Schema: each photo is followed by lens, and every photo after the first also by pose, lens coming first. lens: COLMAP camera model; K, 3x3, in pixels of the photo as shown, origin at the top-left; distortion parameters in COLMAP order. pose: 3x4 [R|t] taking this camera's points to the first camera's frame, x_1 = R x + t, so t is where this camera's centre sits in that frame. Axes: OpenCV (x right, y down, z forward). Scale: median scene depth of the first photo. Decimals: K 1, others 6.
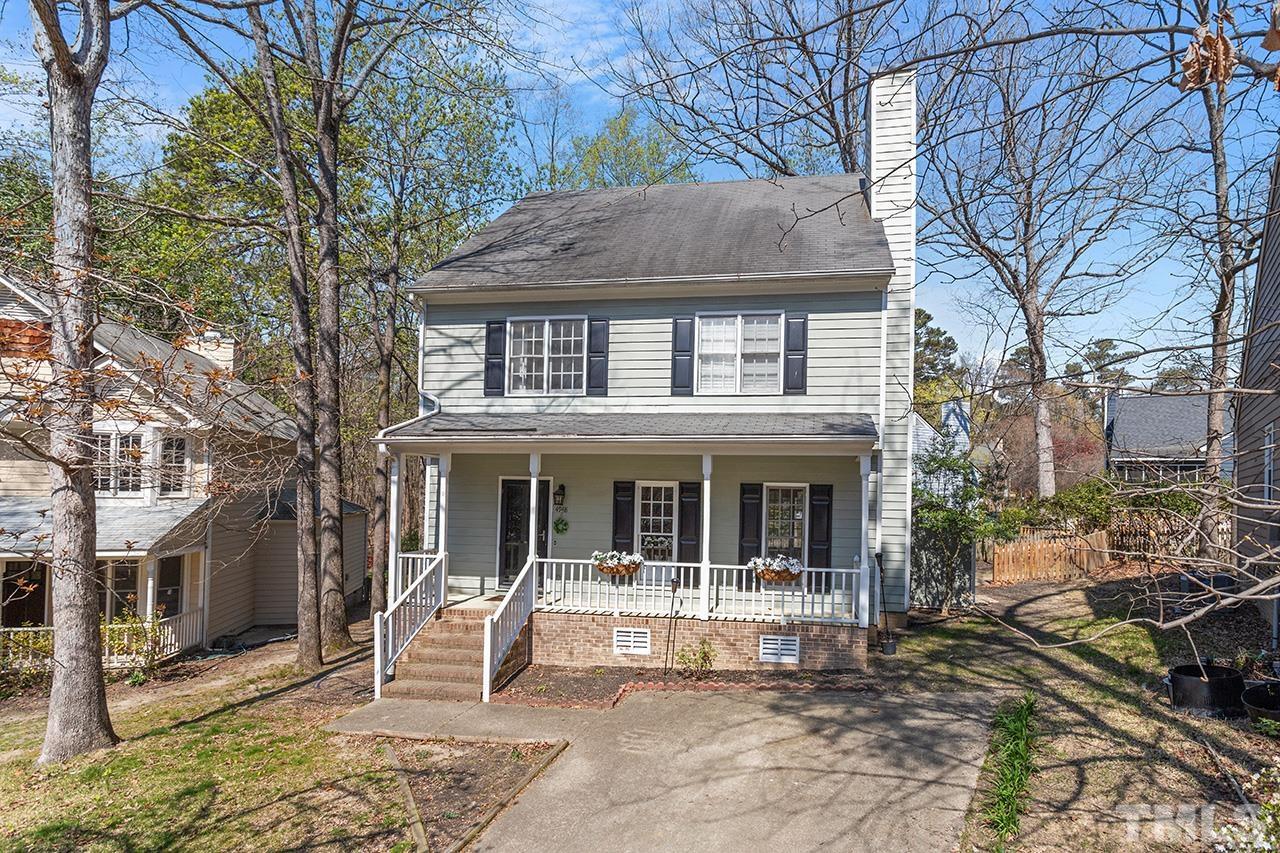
lens RADIAL K [[698.9, 0, 665.7], [0, 698.9, 470.1], [0, 0, 1]] dist [0.004192, 0.001977]
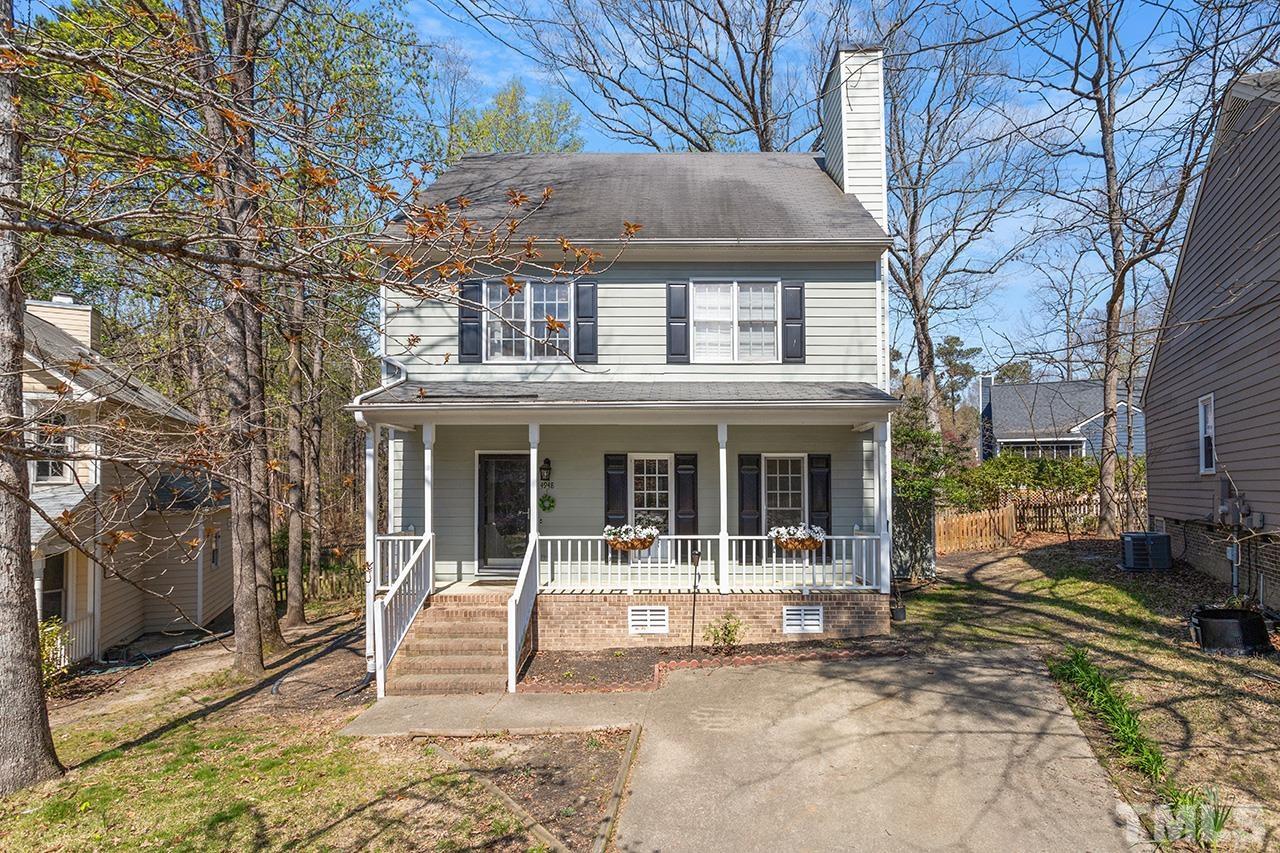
lens RADIAL K [[698.9, 0, 662.2], [0, 698.9, 462.3], [0, 0, 1]] dist [0.004192, 0.001977]
pose [[0.984753, -0.012079, 0.173537, -0.165918], [0.011896, 0.999927, 0.002096, 0.026350], [-0.173549, 0.000000, 0.984825, 0.057747]]
